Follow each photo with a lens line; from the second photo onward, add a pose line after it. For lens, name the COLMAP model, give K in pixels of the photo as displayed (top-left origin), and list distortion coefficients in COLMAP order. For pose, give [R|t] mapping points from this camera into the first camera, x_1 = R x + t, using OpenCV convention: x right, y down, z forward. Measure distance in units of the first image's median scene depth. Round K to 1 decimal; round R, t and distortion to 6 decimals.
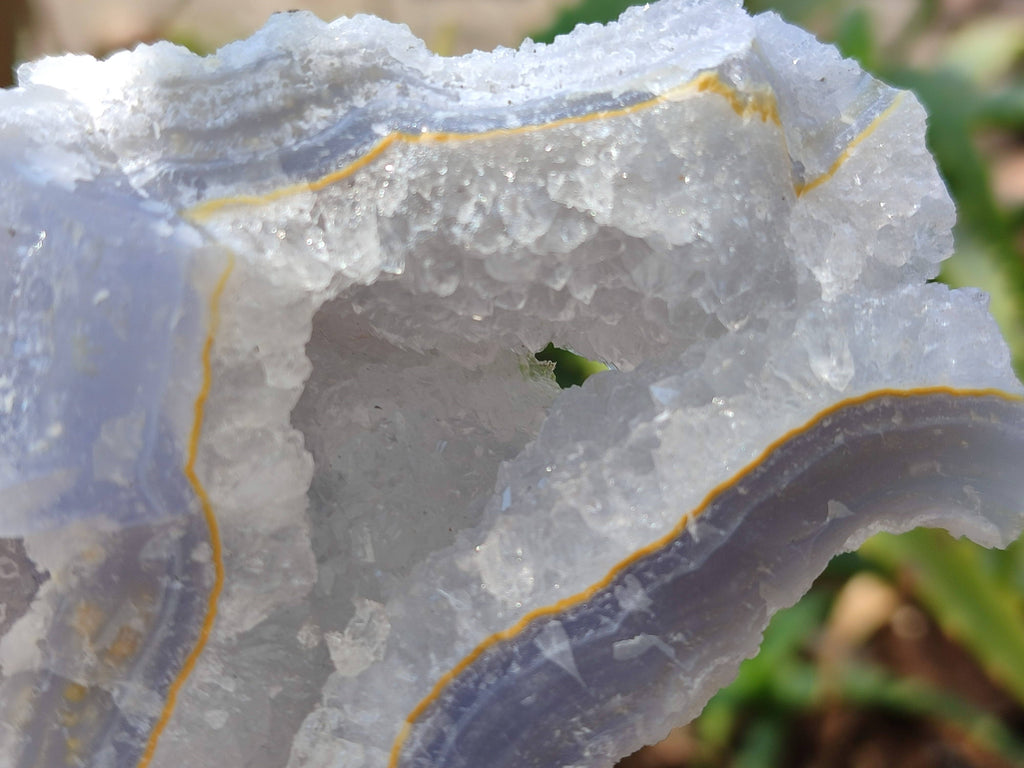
lens RADIAL K [[1579.3, 0, 507.6], [0, 1579.3, 390.2], [0, 0, 1]] dist [0.326975, -2.498841]
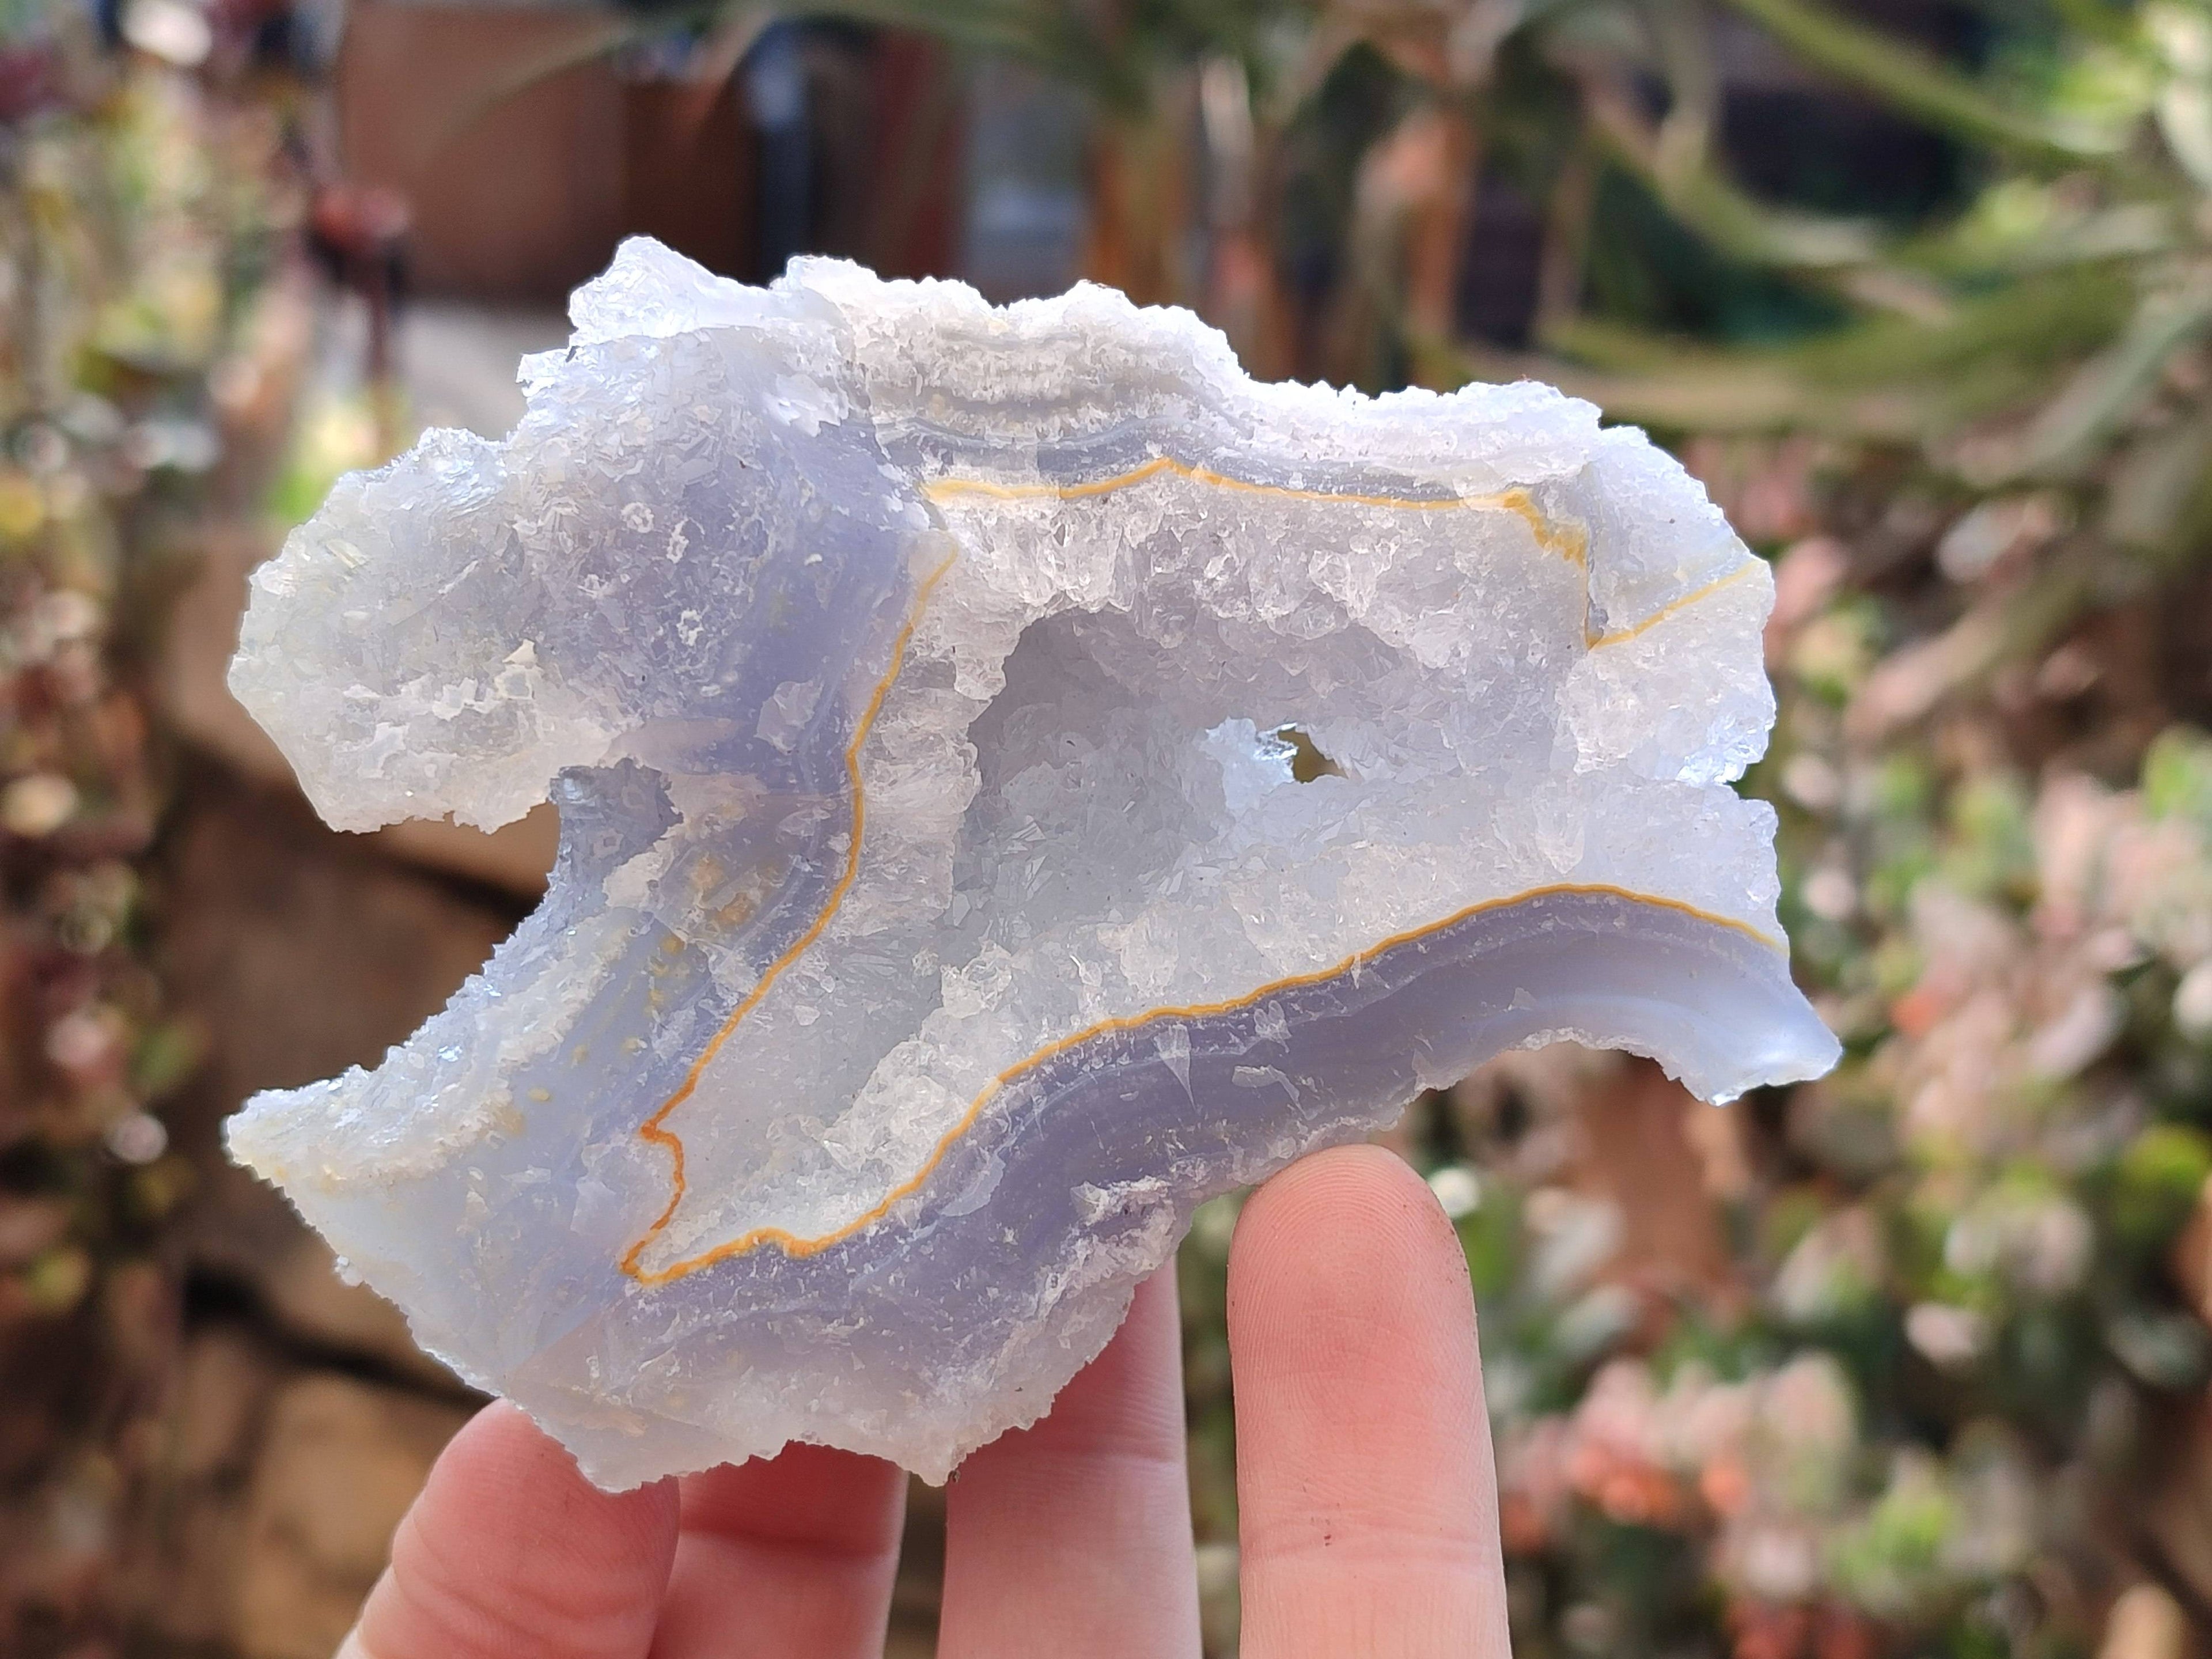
lens RADIAL K [[3411.4, 0, 1096.6], [0, 3411.4, 842.8], [0, 0, 1]] dist [0.326975, -2.498841]
pose [[0.950617, 0.286096, -0.120318, 0.189579], [-0.278455, 0.957398, 0.076493, -0.091506], [0.137077, -0.039212, 0.989784, -0.948453]]
